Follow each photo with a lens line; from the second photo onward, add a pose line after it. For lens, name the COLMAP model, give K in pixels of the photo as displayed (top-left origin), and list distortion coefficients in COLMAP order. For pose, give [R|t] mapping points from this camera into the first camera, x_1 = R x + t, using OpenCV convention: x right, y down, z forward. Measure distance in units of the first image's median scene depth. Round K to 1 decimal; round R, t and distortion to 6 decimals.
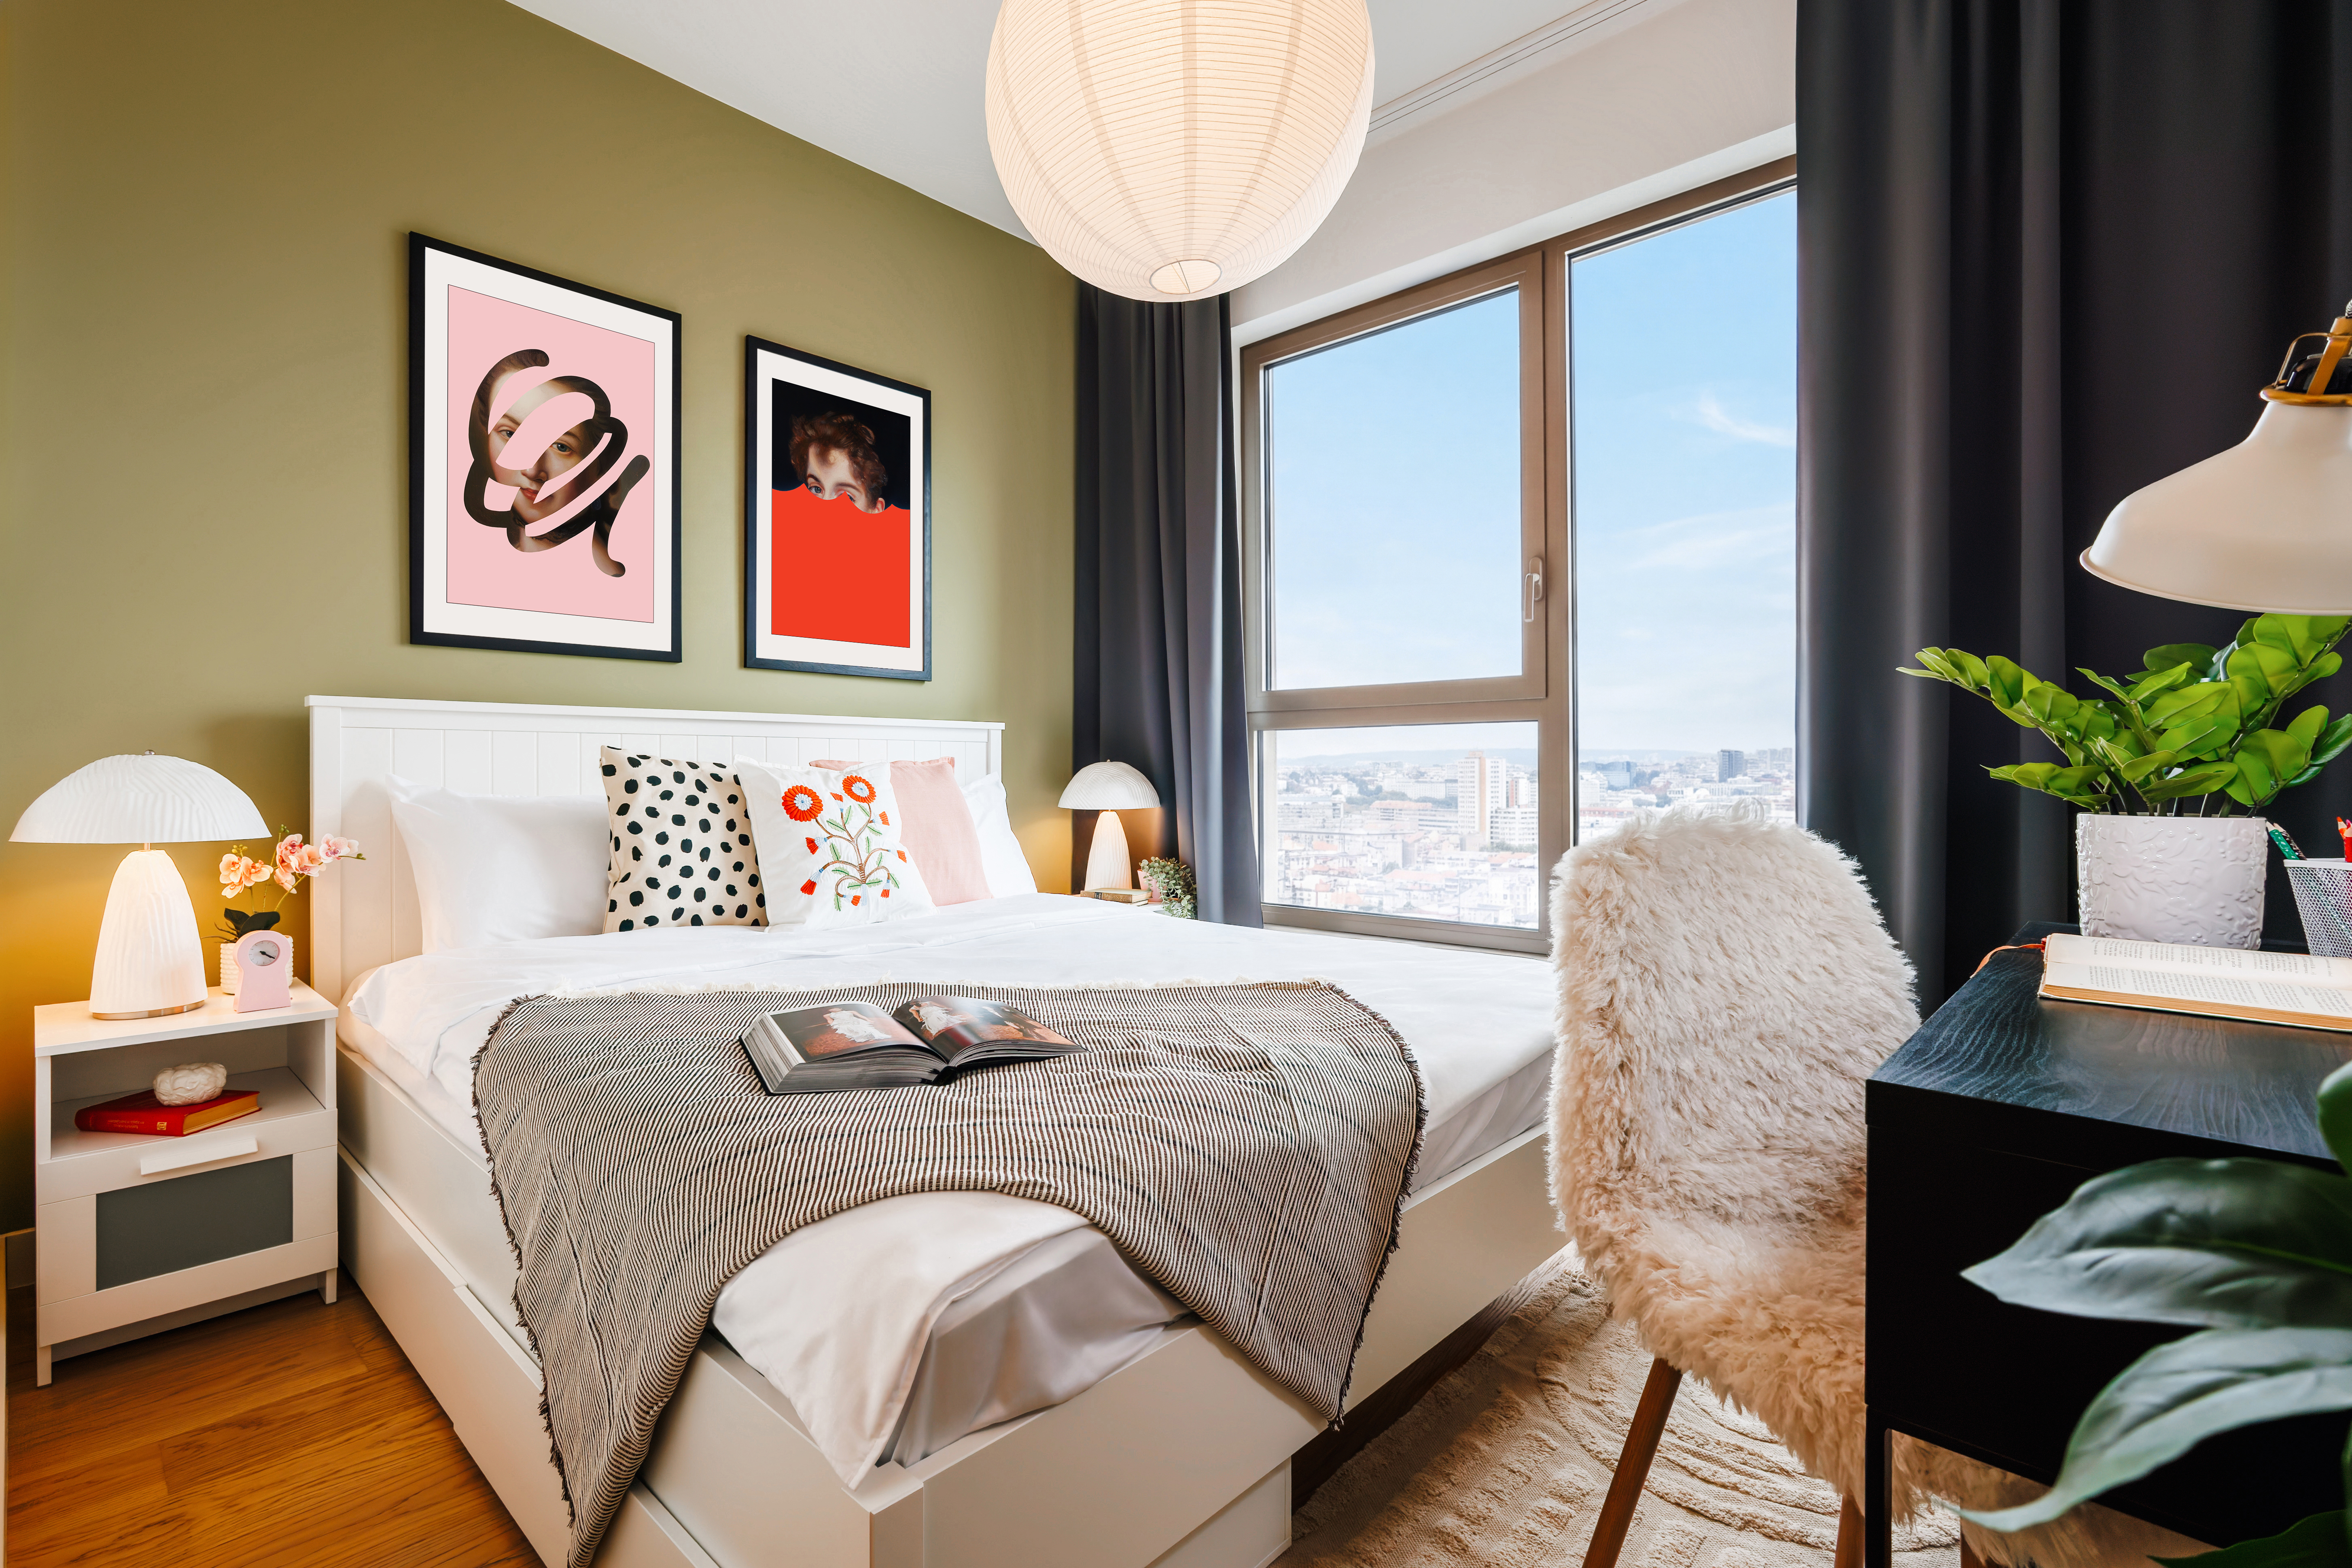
lens RADIAL K [[1265.4, 0, 1216.6], [0, 1265.4, 766.1], [0, 0, 1]] dist [0.001005, 0.002005]
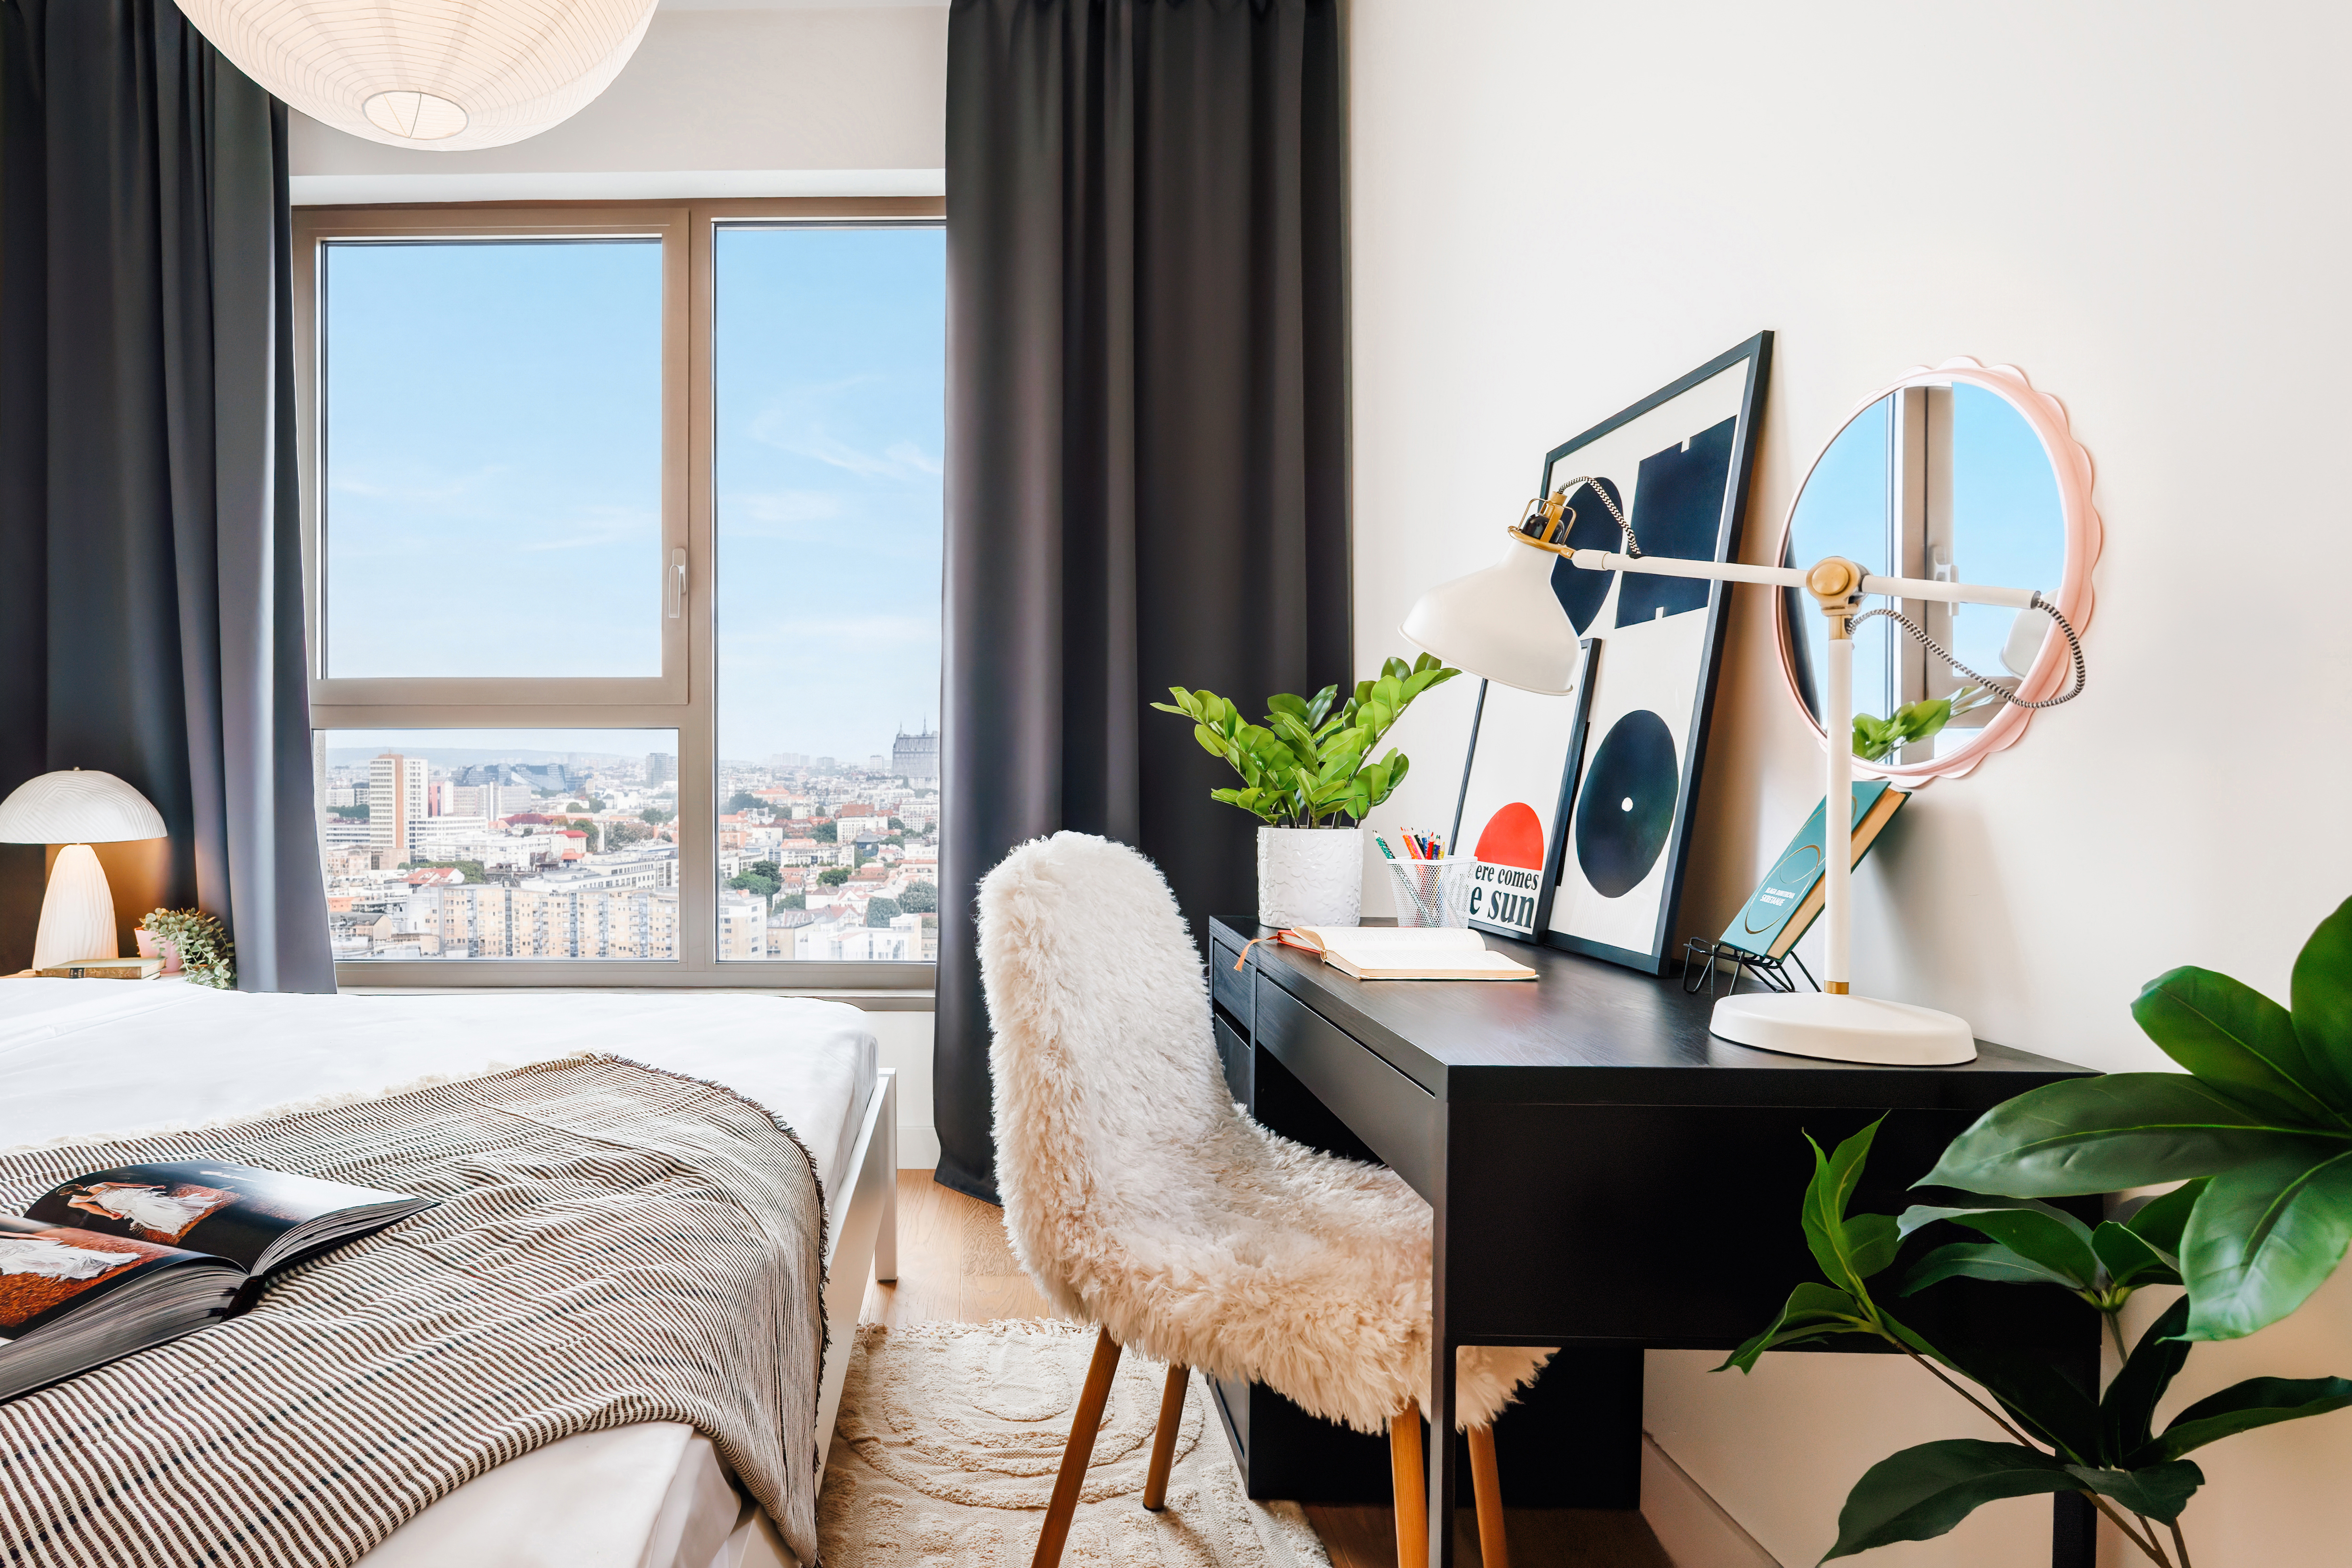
lens RADIAL K [[1291.2, 0, 1176.0], [0, 1291.2, 784.0], [0, 0, 1]] dist [-0.004388, -0.000138]
pose [[0.681247, 0.002767, 0.732048, -0.263409], [-0.013273, 0.999875, 0.008573, -0.013248], [-0.731933, -0.015557, 0.681199, 0.168977]]
